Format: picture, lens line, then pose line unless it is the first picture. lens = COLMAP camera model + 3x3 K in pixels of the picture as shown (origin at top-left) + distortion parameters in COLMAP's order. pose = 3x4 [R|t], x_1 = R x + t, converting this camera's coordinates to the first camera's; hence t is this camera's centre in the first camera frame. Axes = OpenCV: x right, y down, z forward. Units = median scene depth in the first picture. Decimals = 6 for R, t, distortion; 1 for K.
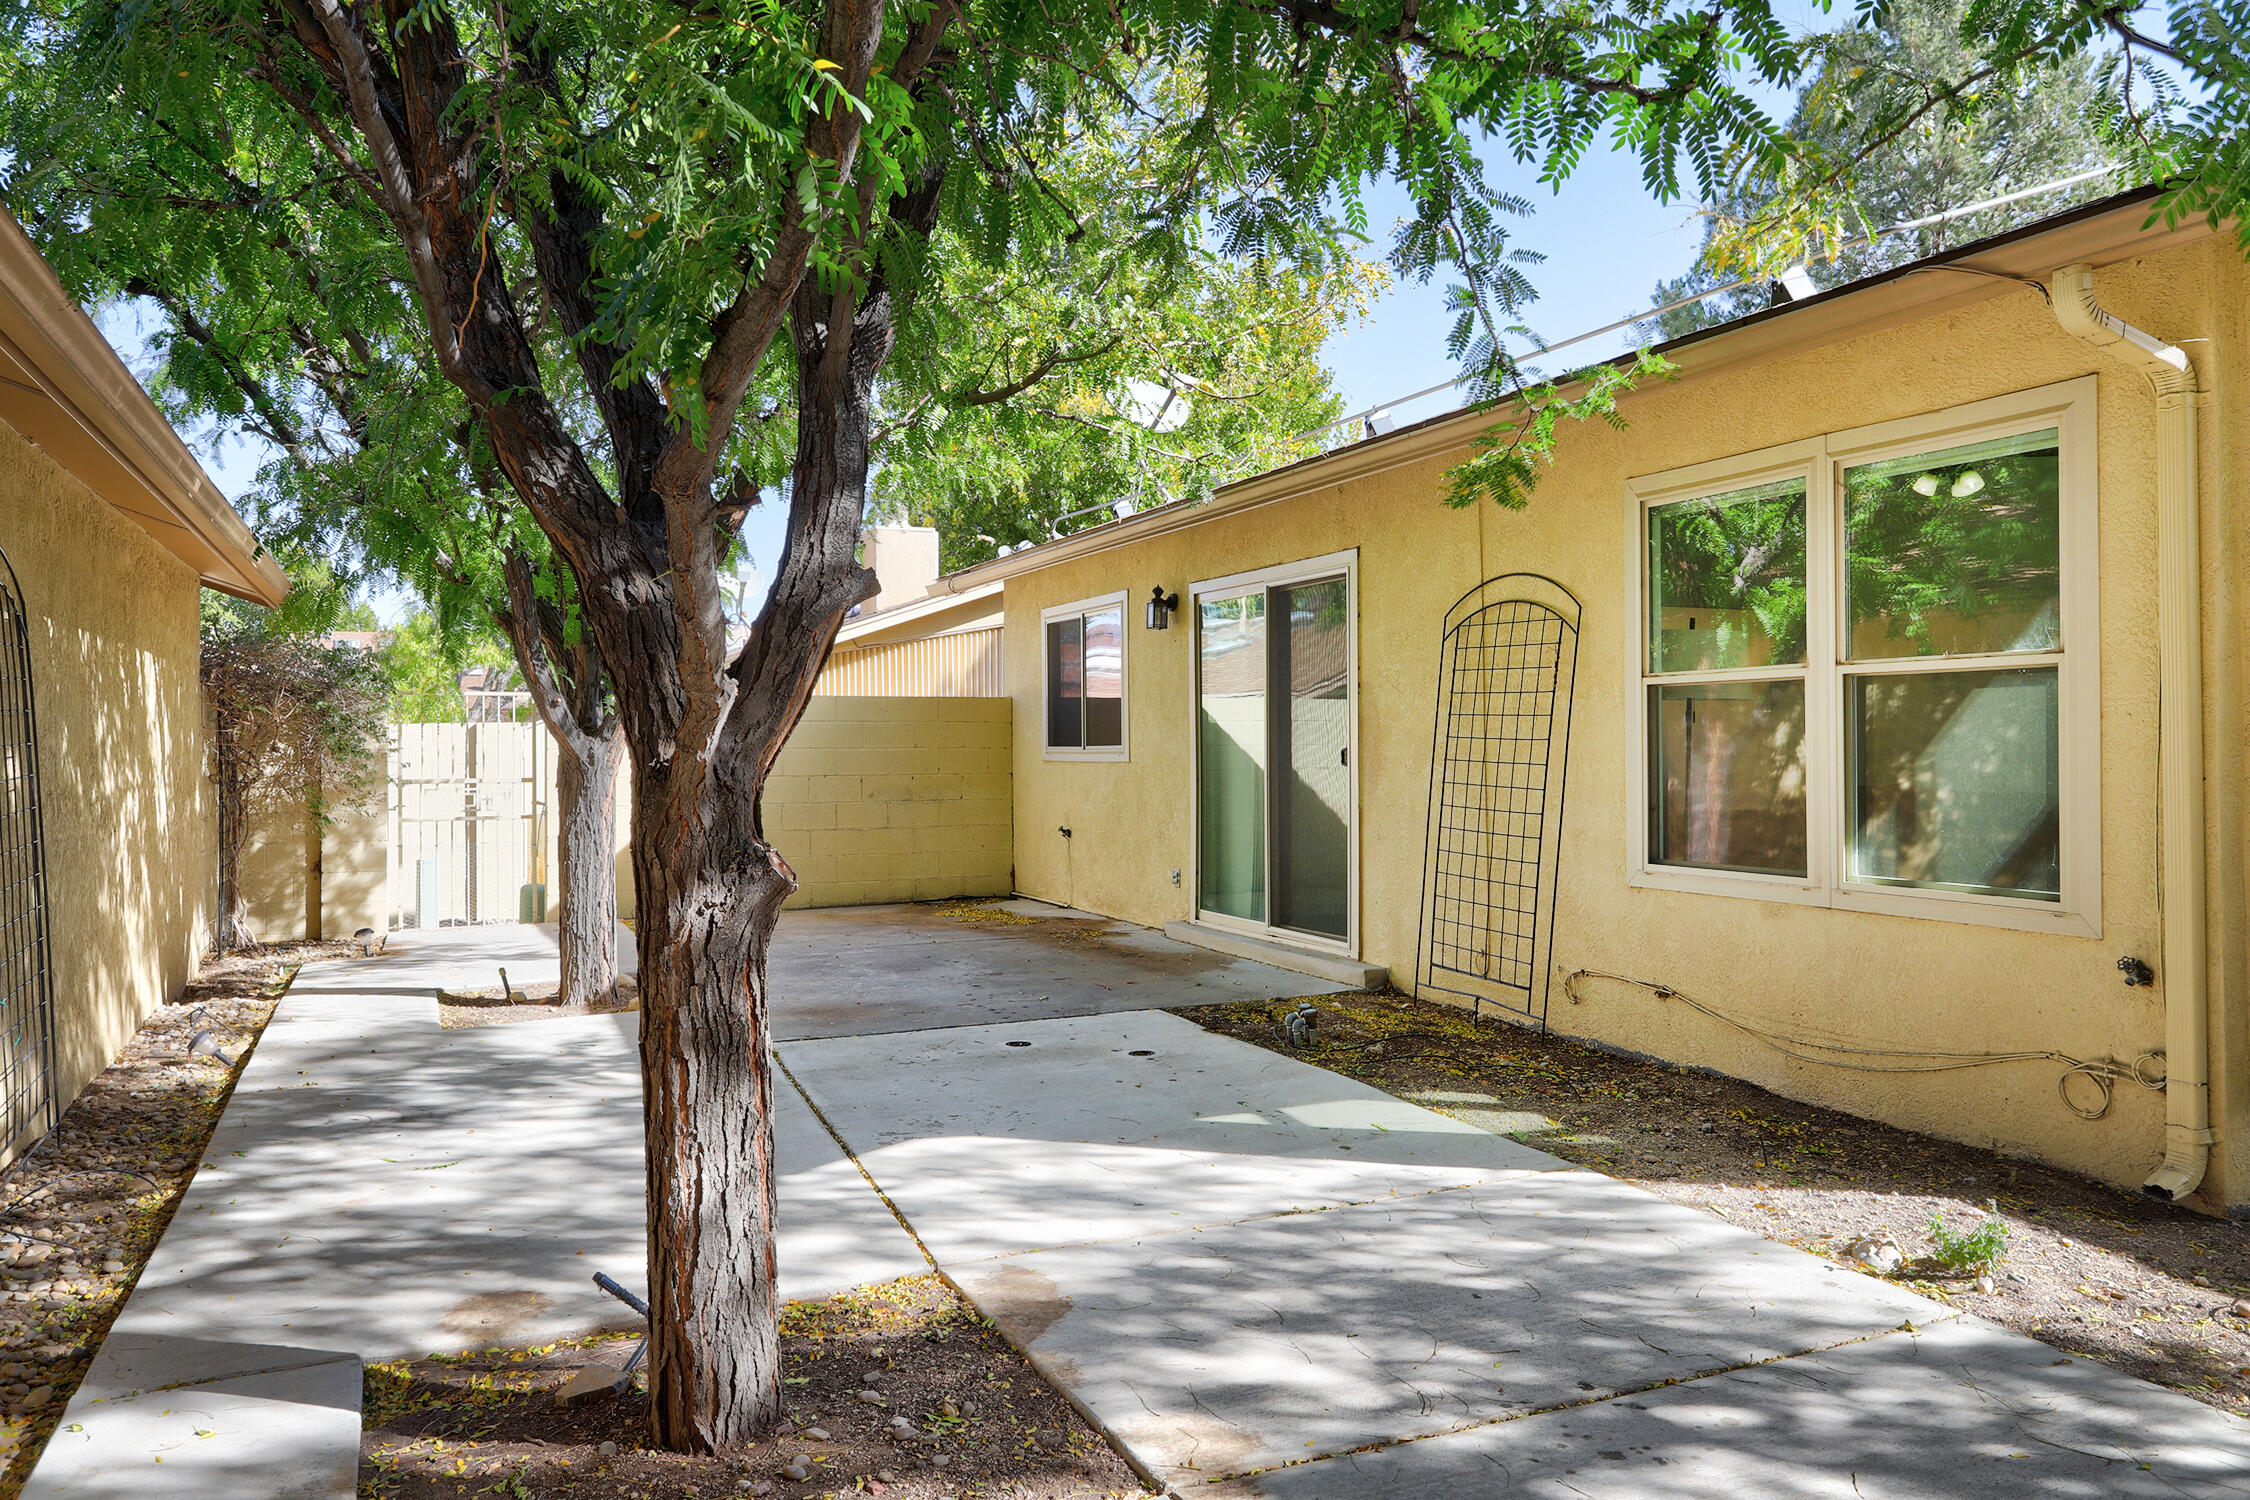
lens RADIAL K [[1598.3, 0, 1133.2], [0, 1598.3, 757.3], [0, 0, 1]] dist [0.015115, 0.003392]
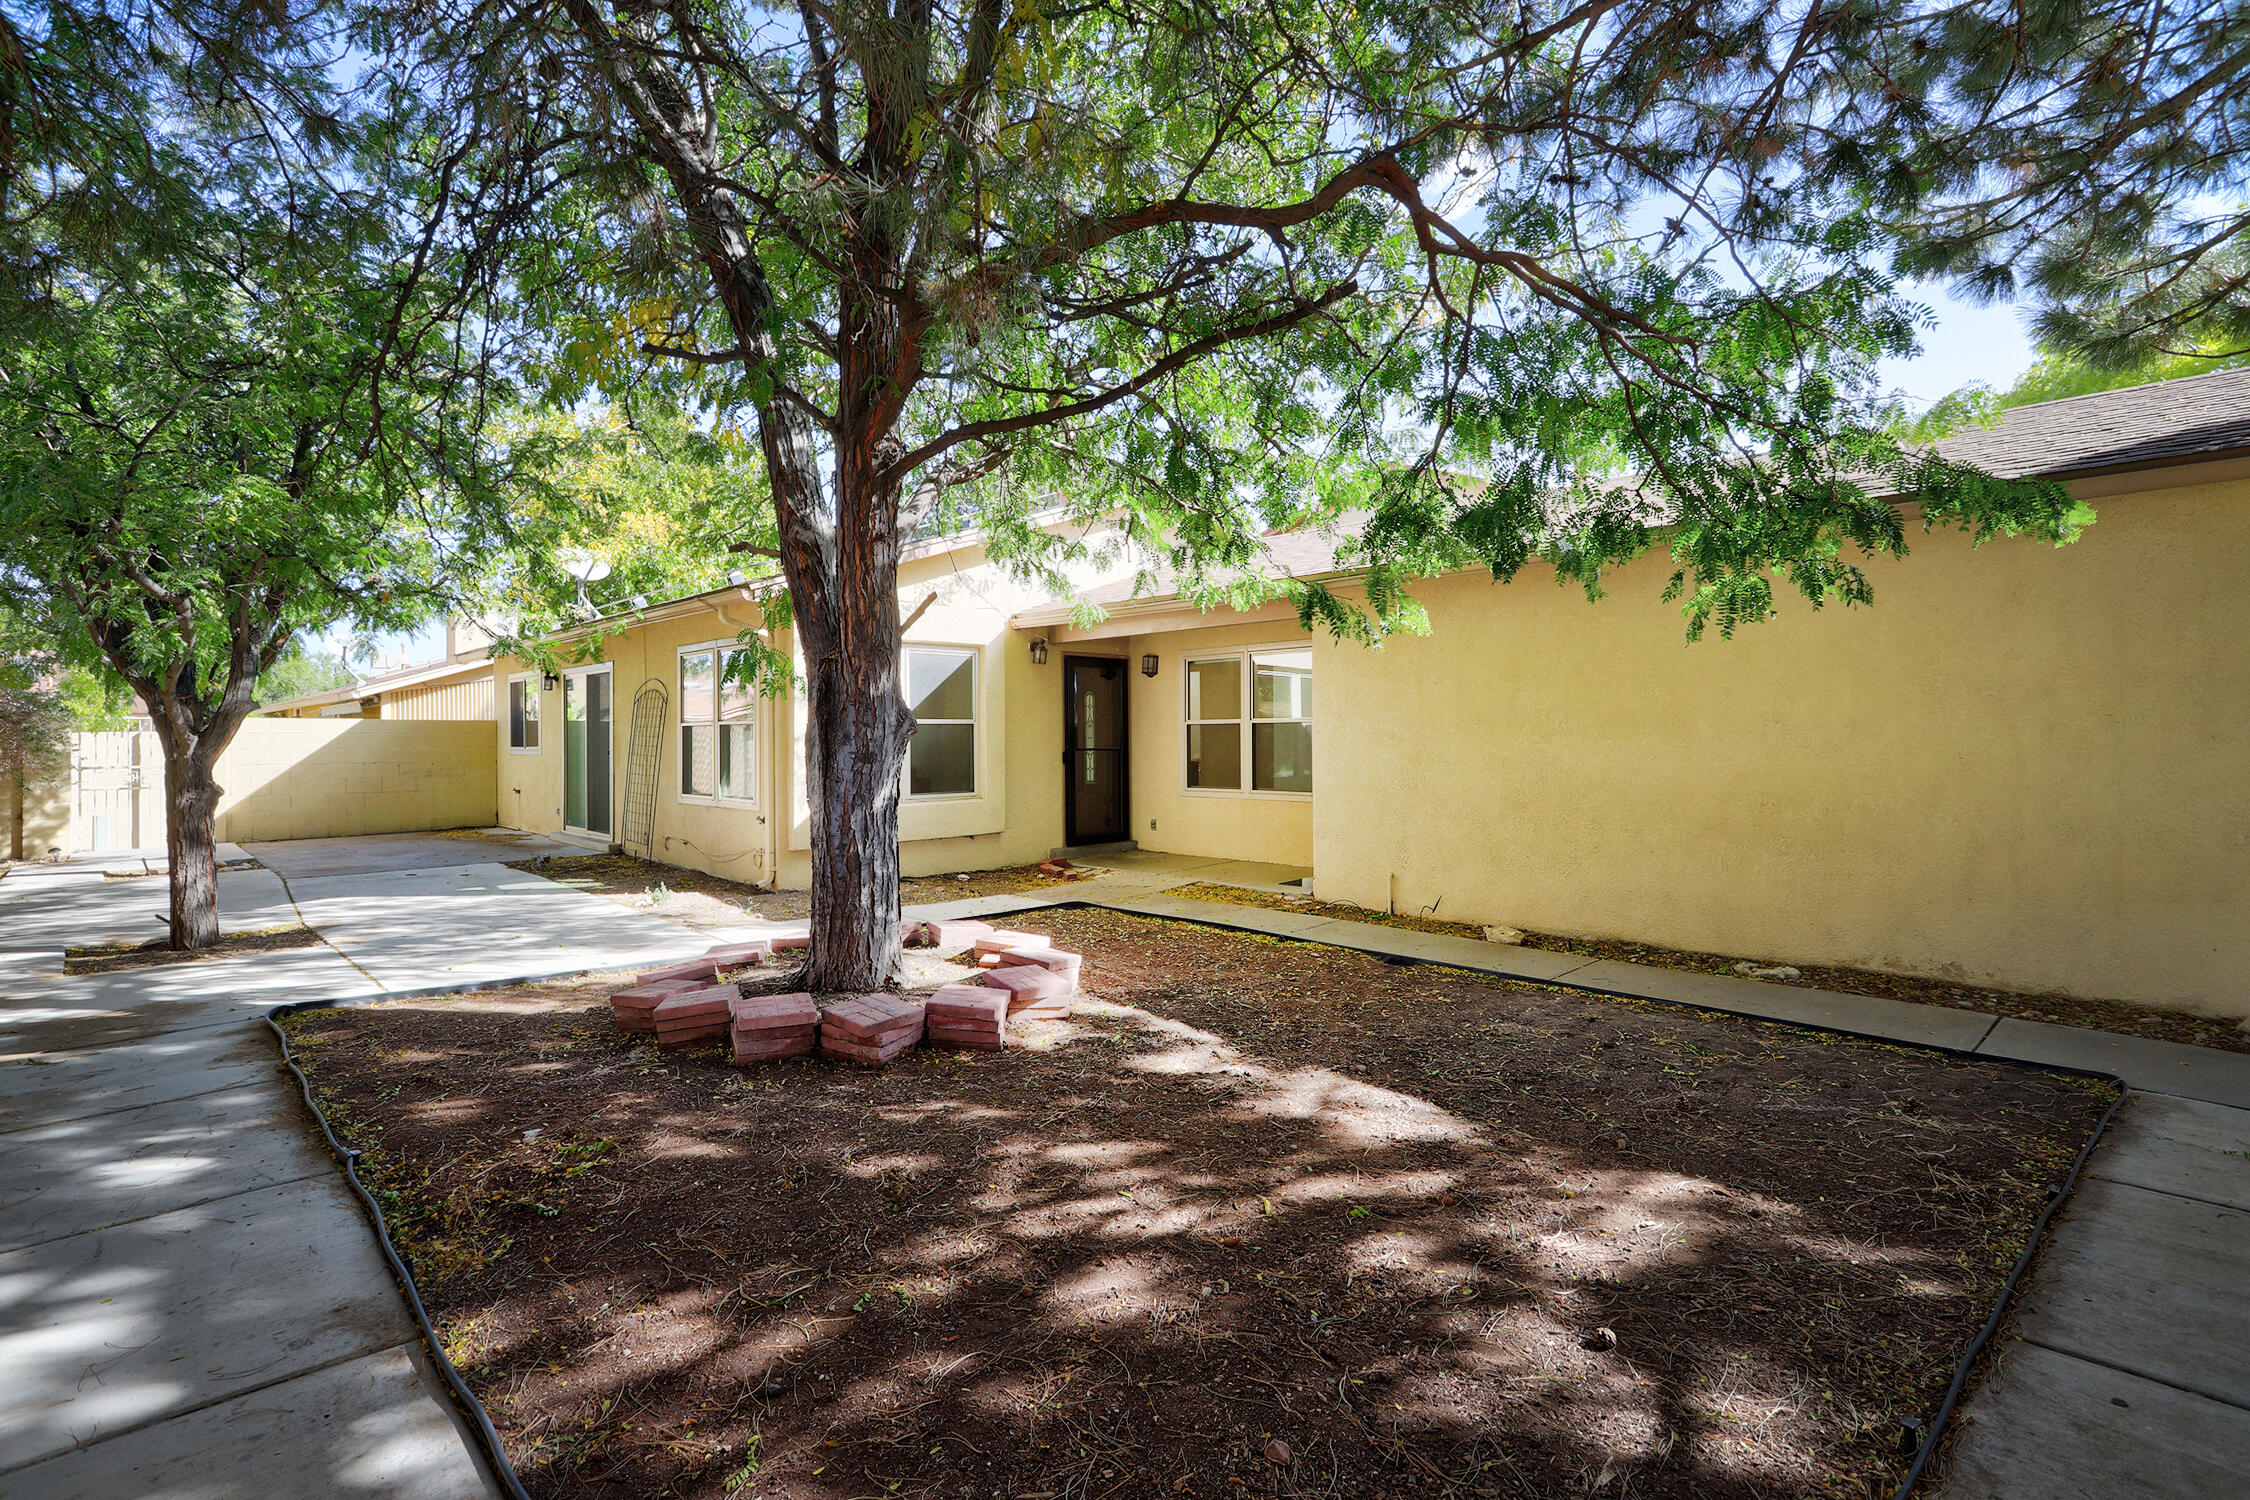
lens RADIAL K [[1069.7, 0, 1113.7], [0, 1069.7, 748.3], [0, 0, 1]] dist [0.006788, 0.001532]
pose [[0.944135, -0.001410, 0.329555, 3.496241], [0.001565, 0.999999, -0.000206, -0.059633], [-0.329554, 0.000710, 0.944137, -7.633601]]
